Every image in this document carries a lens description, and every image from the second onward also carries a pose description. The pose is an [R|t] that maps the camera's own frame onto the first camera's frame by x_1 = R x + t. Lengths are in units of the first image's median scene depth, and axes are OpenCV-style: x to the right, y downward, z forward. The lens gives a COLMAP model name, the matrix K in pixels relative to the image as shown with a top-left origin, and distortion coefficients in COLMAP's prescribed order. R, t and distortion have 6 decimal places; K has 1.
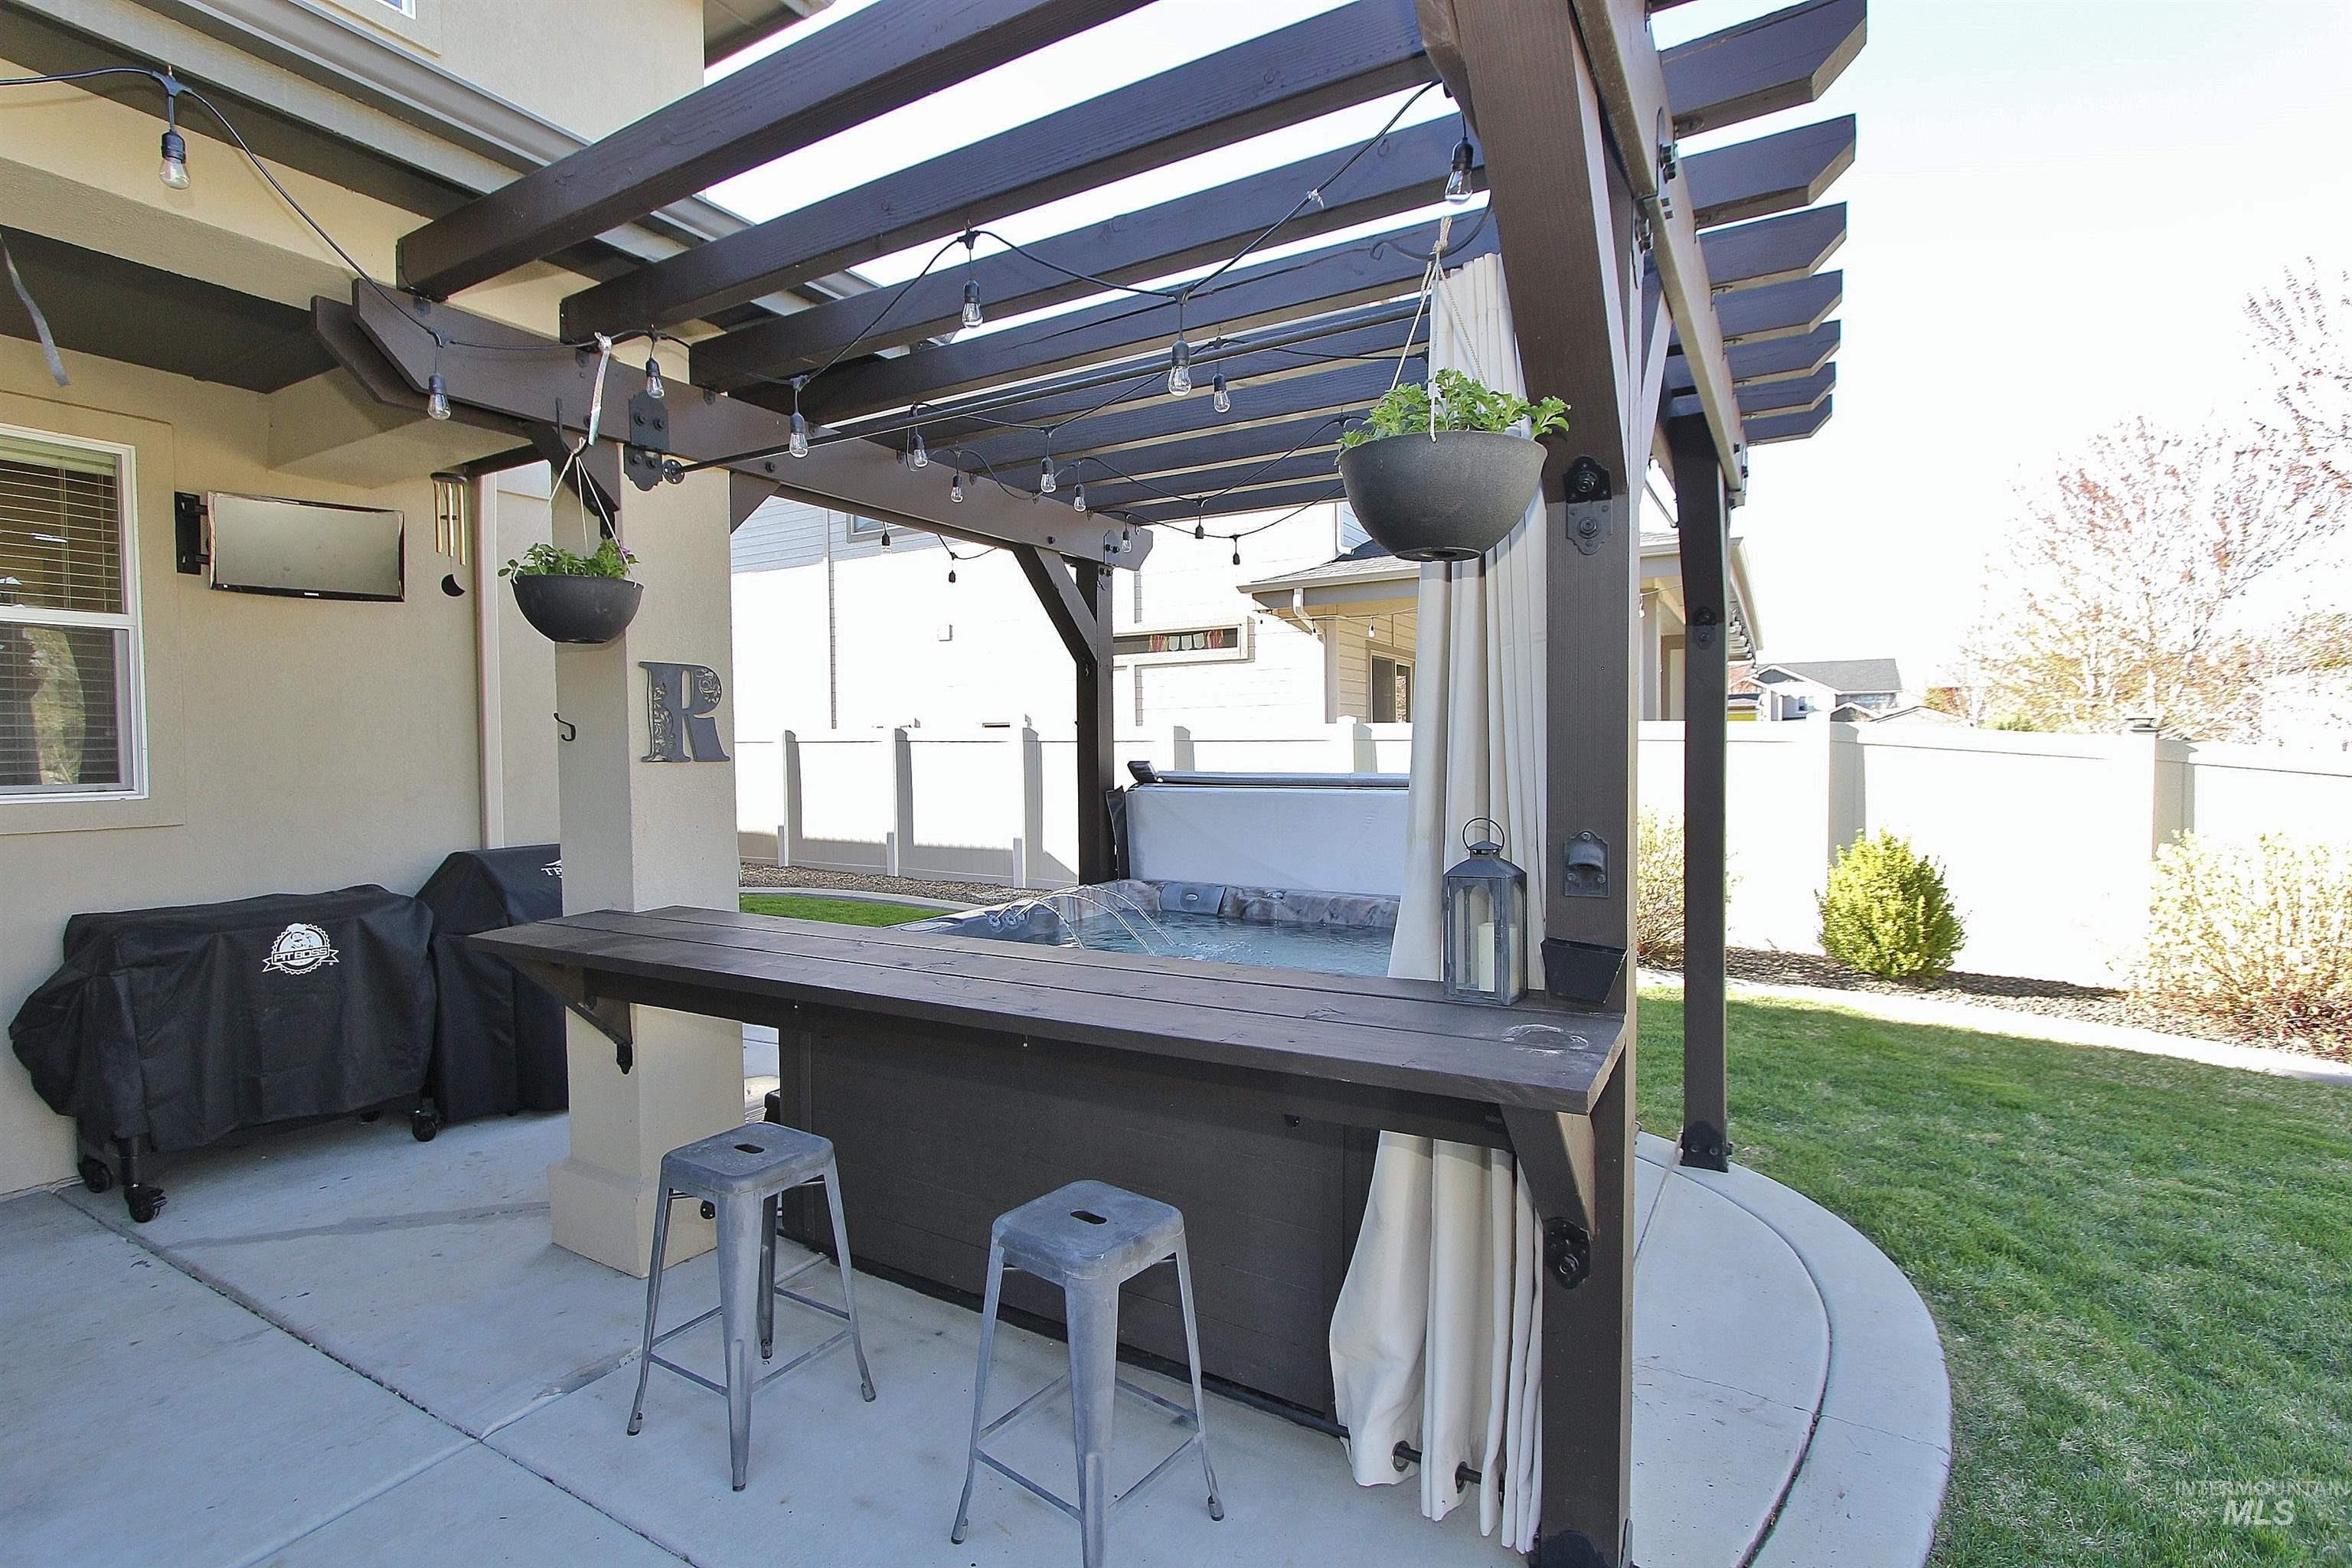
lens RADIAL K [[1087.1, 0, 1167.9], [0, 1087.1, 784.0], [0, 0, 1]] dist [-0.014024, 0.001849]
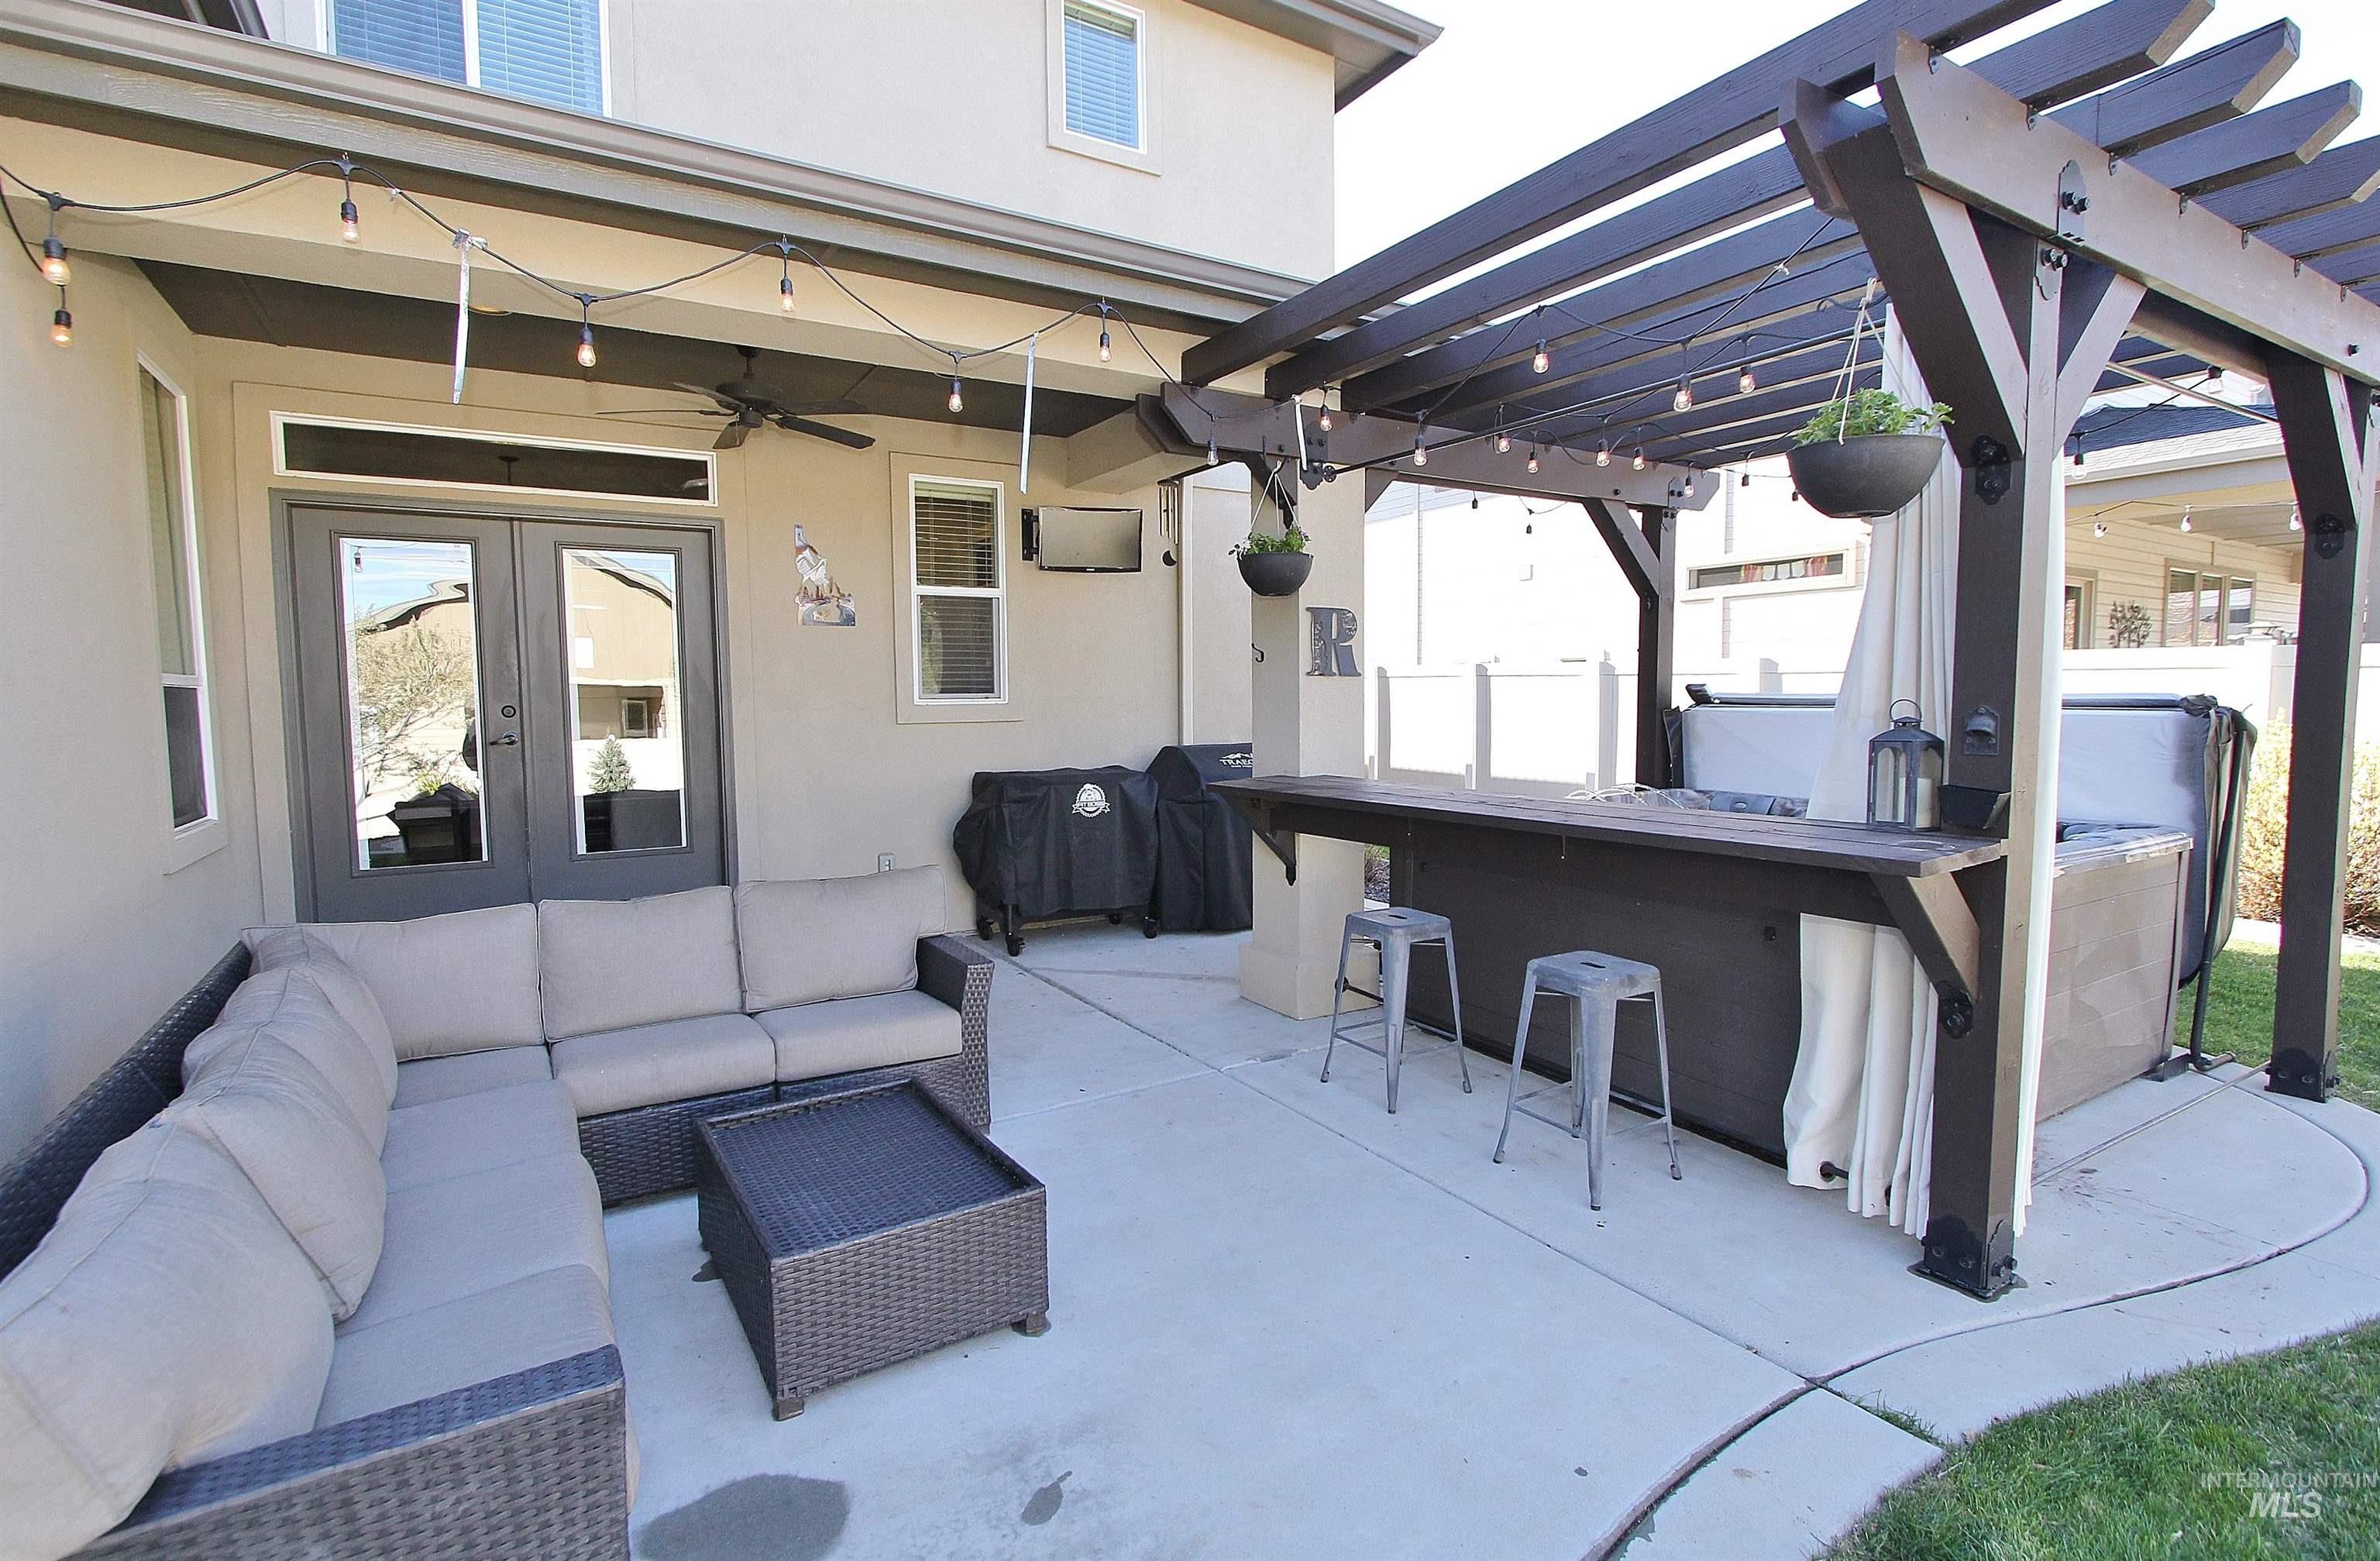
lens RADIAL K [[1100.0, 0, 1192.8], [0, 1100.0, 773.5], [0, 0, 1]] dist [-0.014024, 0.001849]
pose [[0.879581, 0.037810, -0.474244, 0.080674], [-0.017803, 0.998755, 0.046608, 0.039519], [0.475415, -0.032553, 0.879159, -0.339839]]
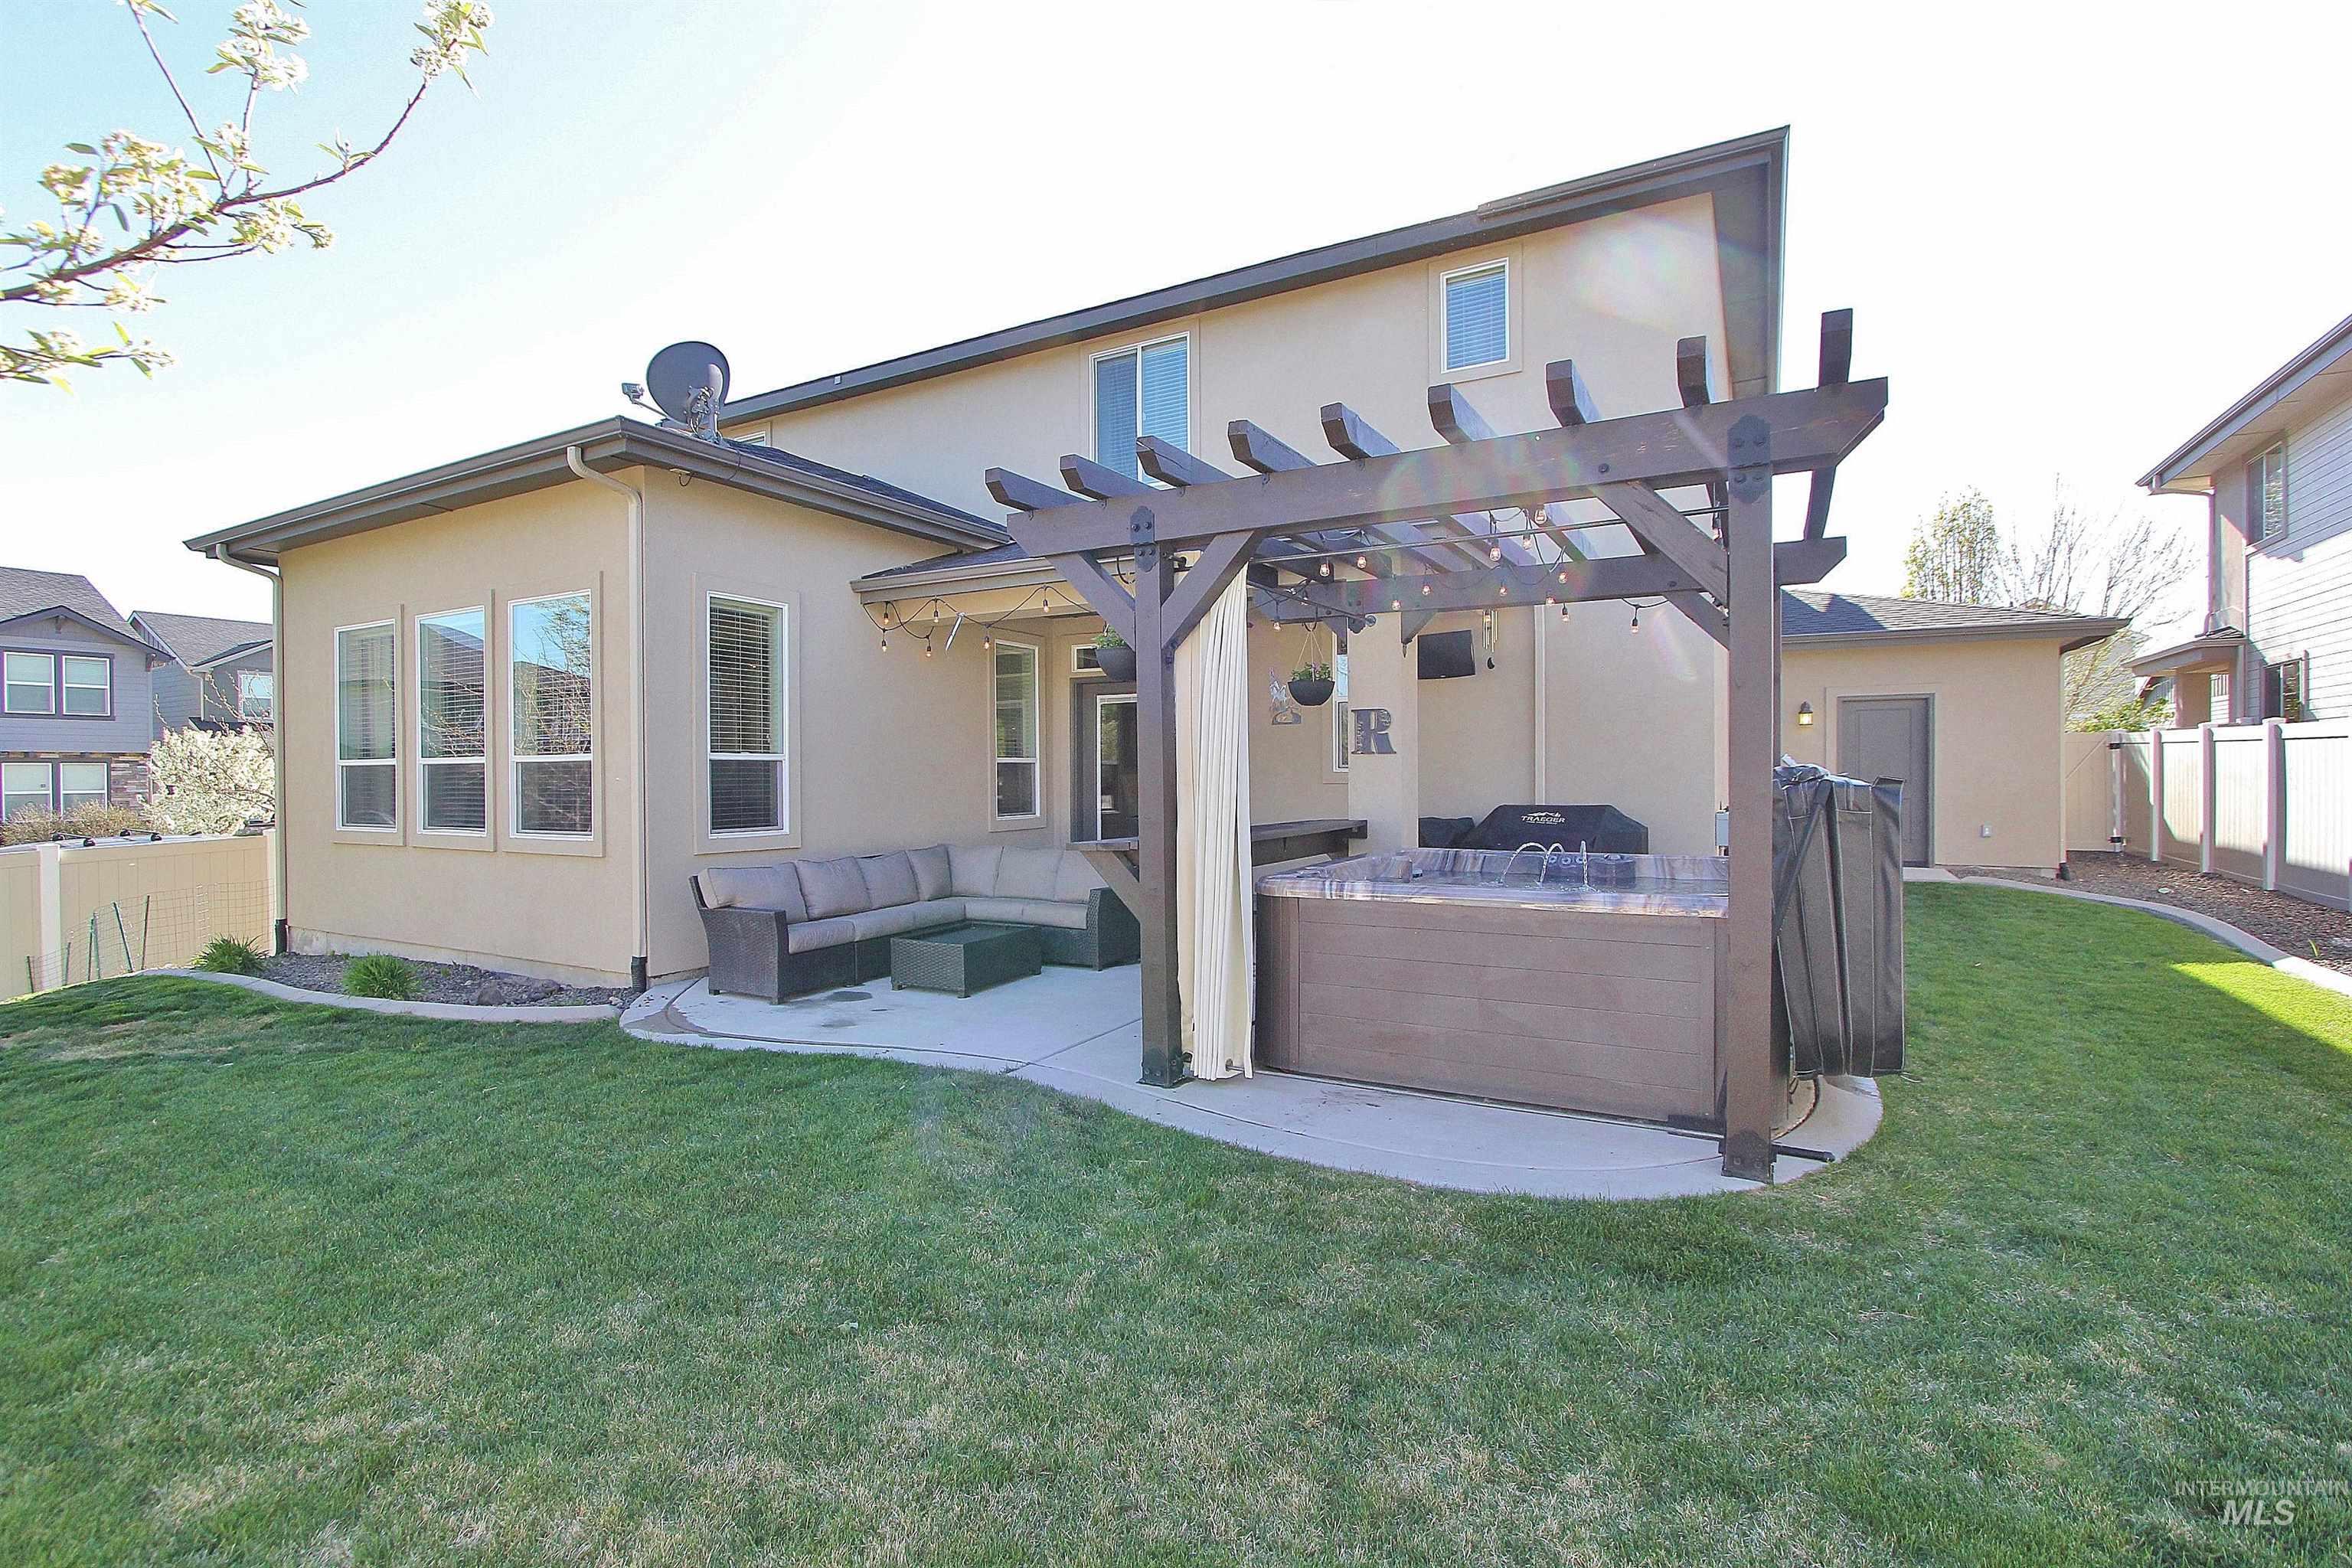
lens RADIAL K [[1087.1, 0, 1172.8], [0, 1087.1, 778.8], [0, 0, 1]] dist [-0.014024, 0.001849]
pose [[0.019978, 0.016739, -0.999660, 1.517658], [-0.030185, 0.999414, 0.016132, 0.005085], [0.999345, 0.029852, 0.020471, 0.502980]]
